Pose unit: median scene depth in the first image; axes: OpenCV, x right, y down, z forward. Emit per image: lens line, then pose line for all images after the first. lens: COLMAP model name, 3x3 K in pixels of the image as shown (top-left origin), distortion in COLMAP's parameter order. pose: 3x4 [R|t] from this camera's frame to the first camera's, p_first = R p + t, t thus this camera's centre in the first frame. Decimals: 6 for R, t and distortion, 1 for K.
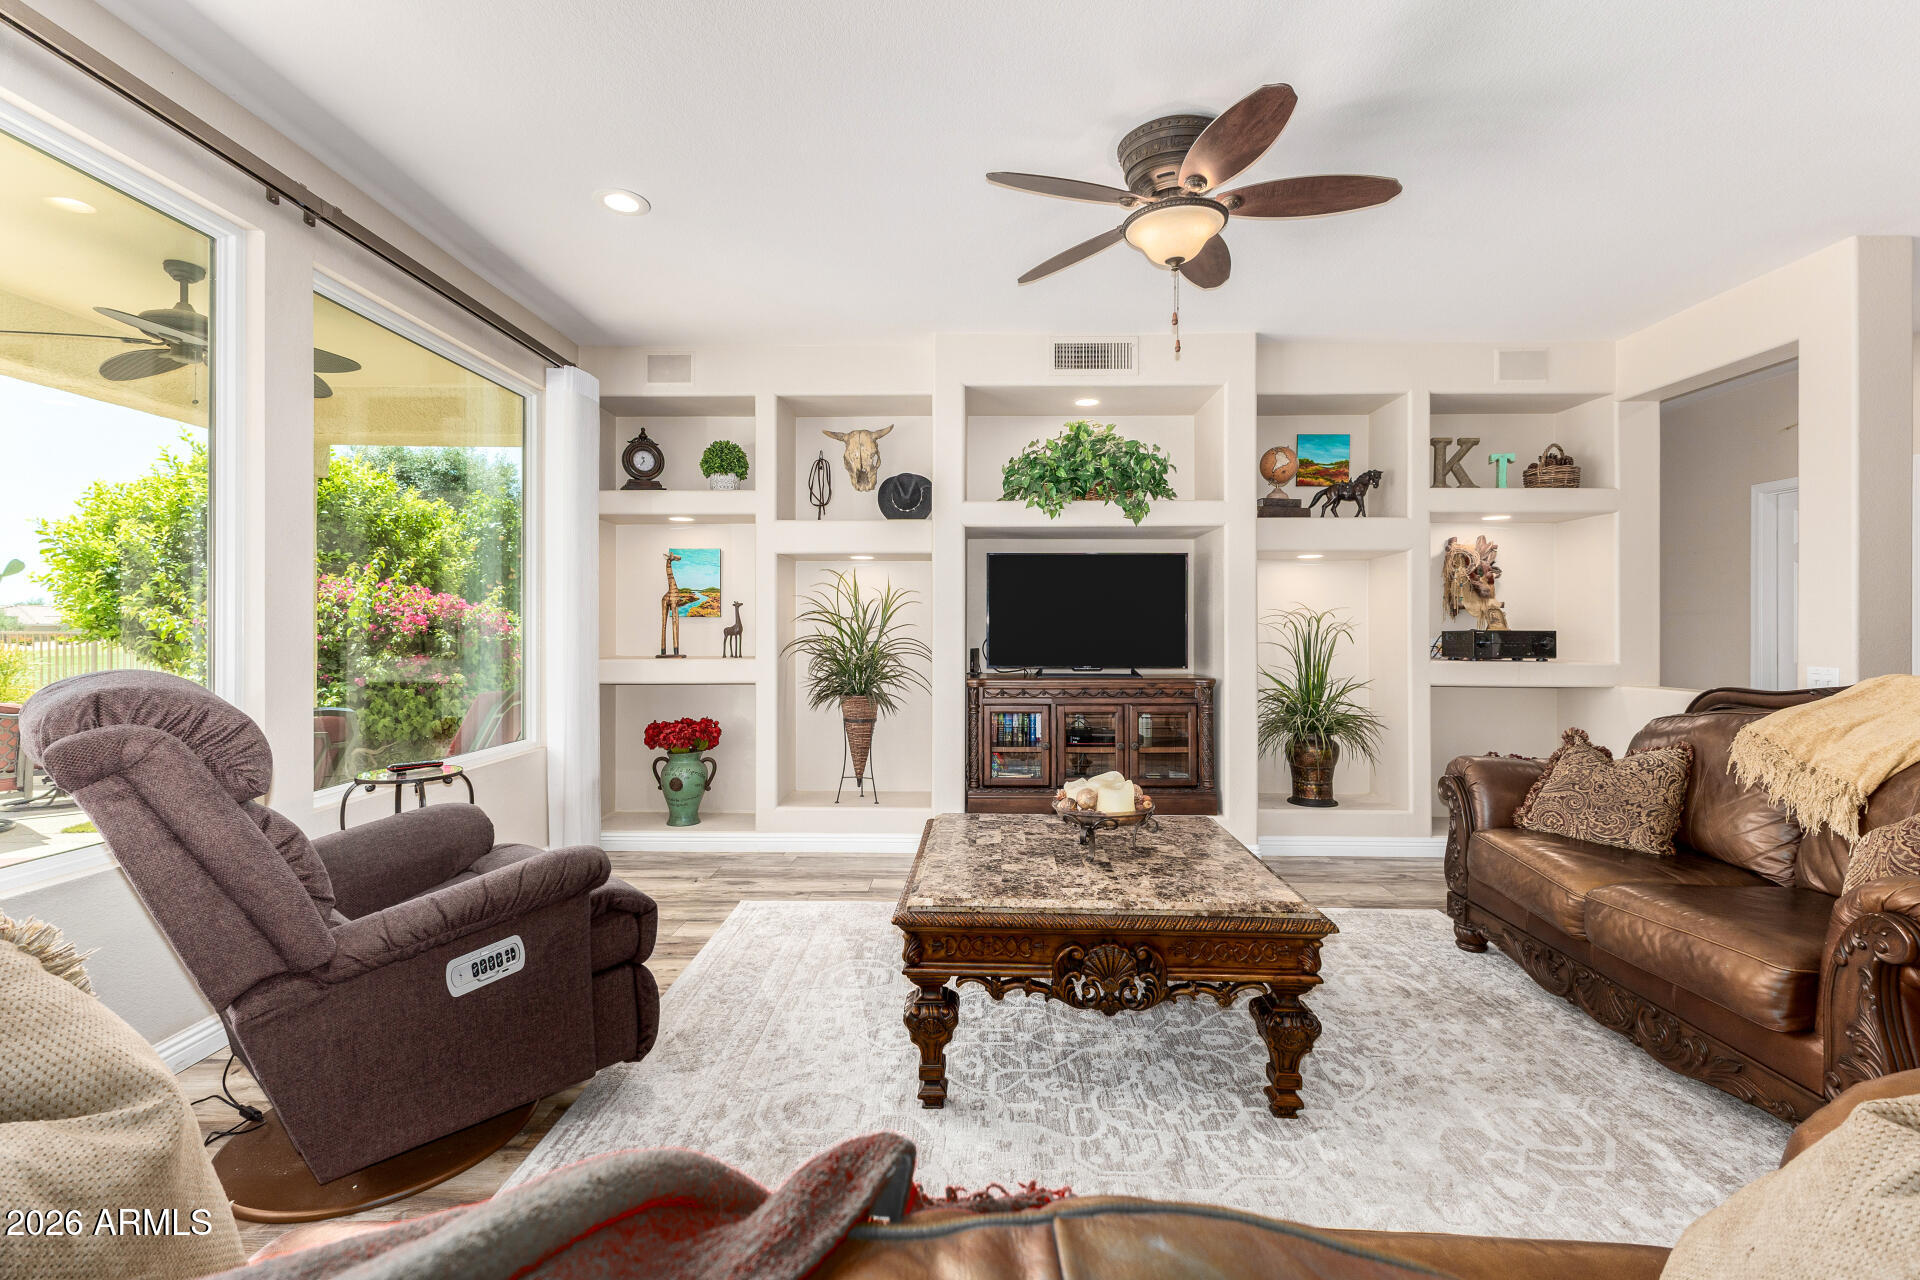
lens RADIAL K [[829.6, 0, 964.3], [0, 829.6, 629.5], [0, 0, 1]] dist [0.007995, -0.000135]
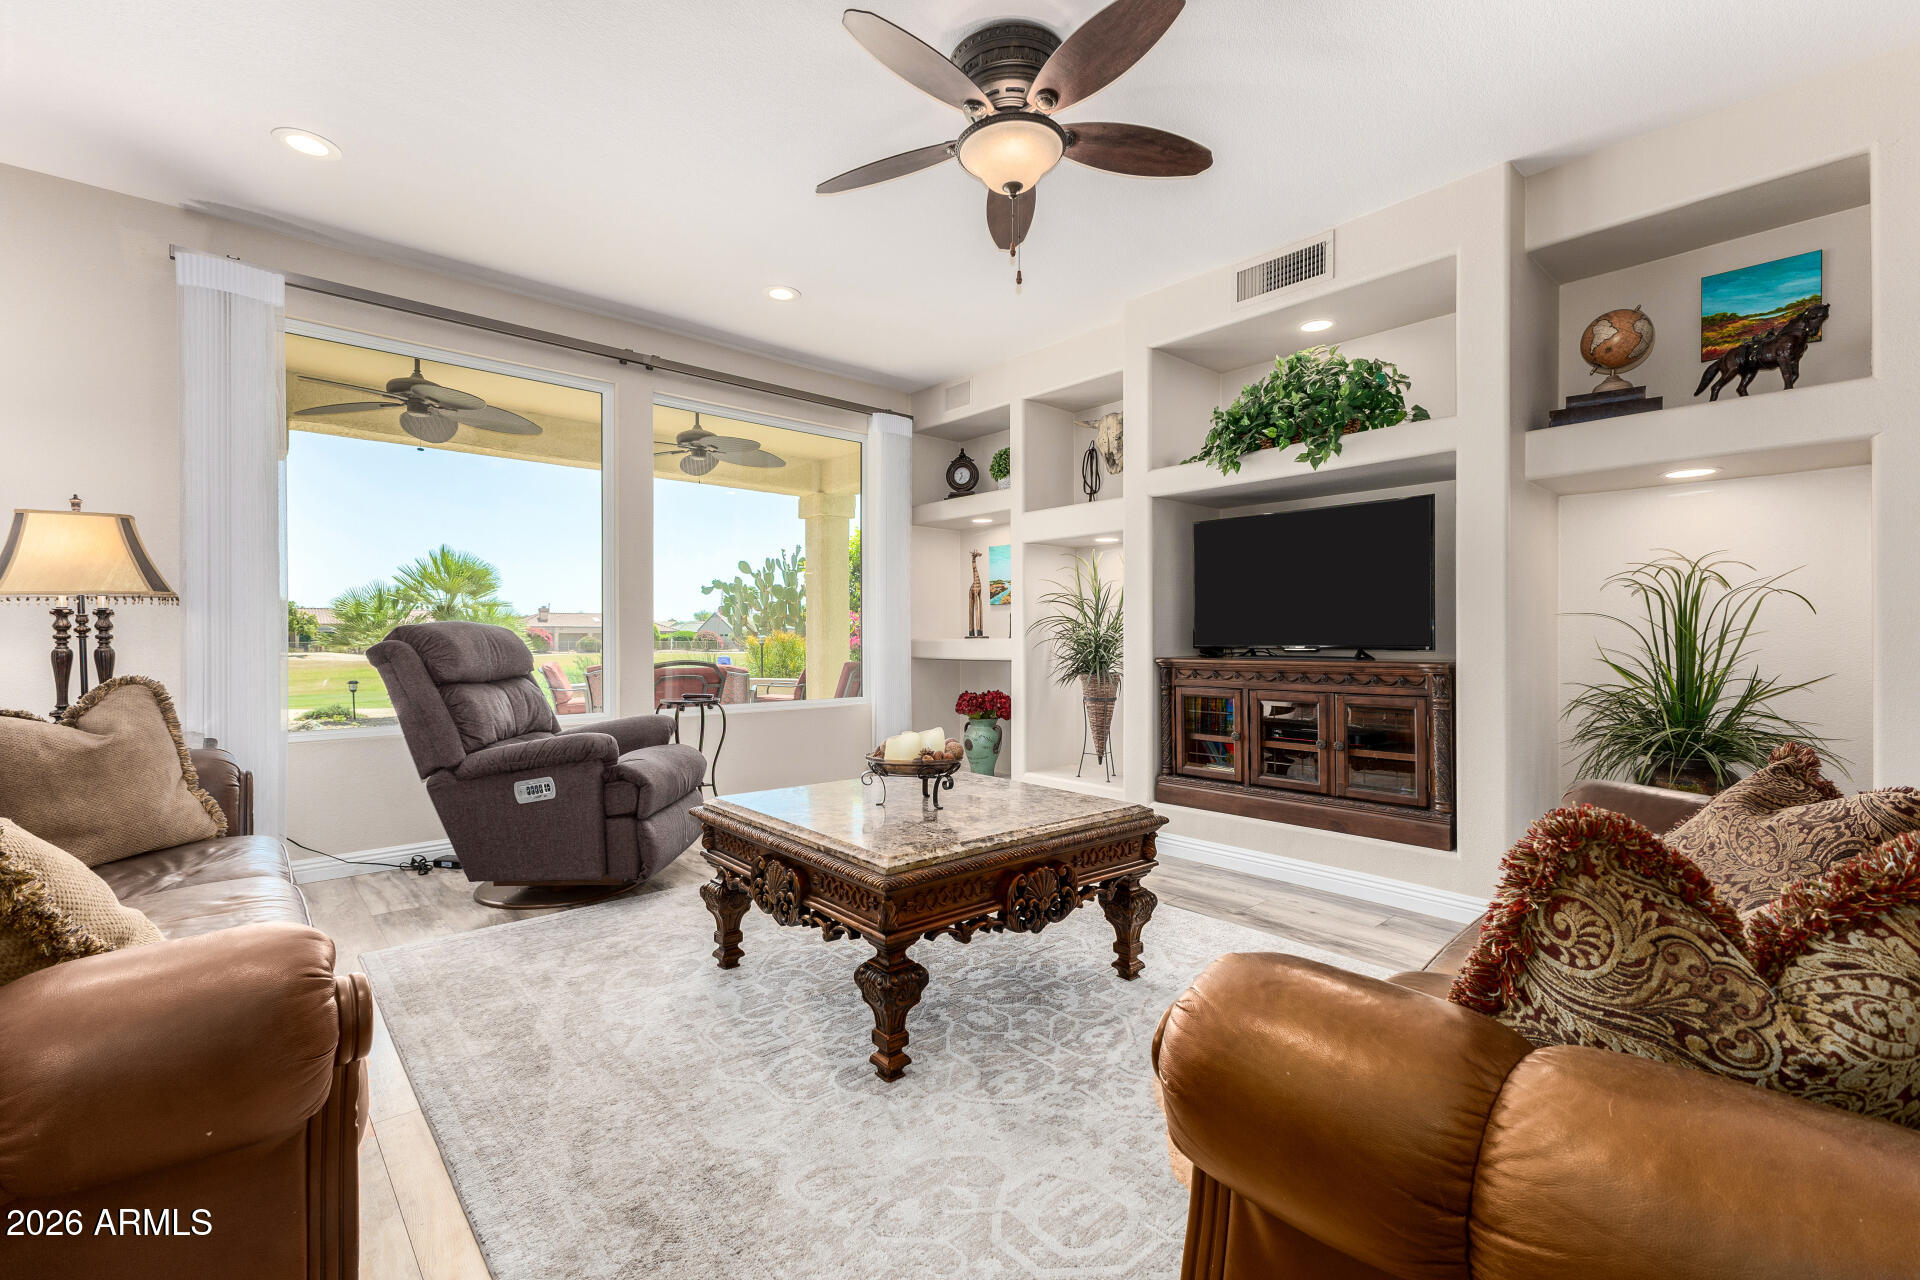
lens RADIAL K [[829.6, 0, 969.9], [0, 829.6, 643.6], [0, 0, 1]] dist [0.007995, -0.000135]
pose [[0.686115, 0.002194, -0.727490, 0.530353], [0.002290, 0.999984, 0.005176, 0.036788], [0.727489, -0.005217, 0.686099, 0.191954]]
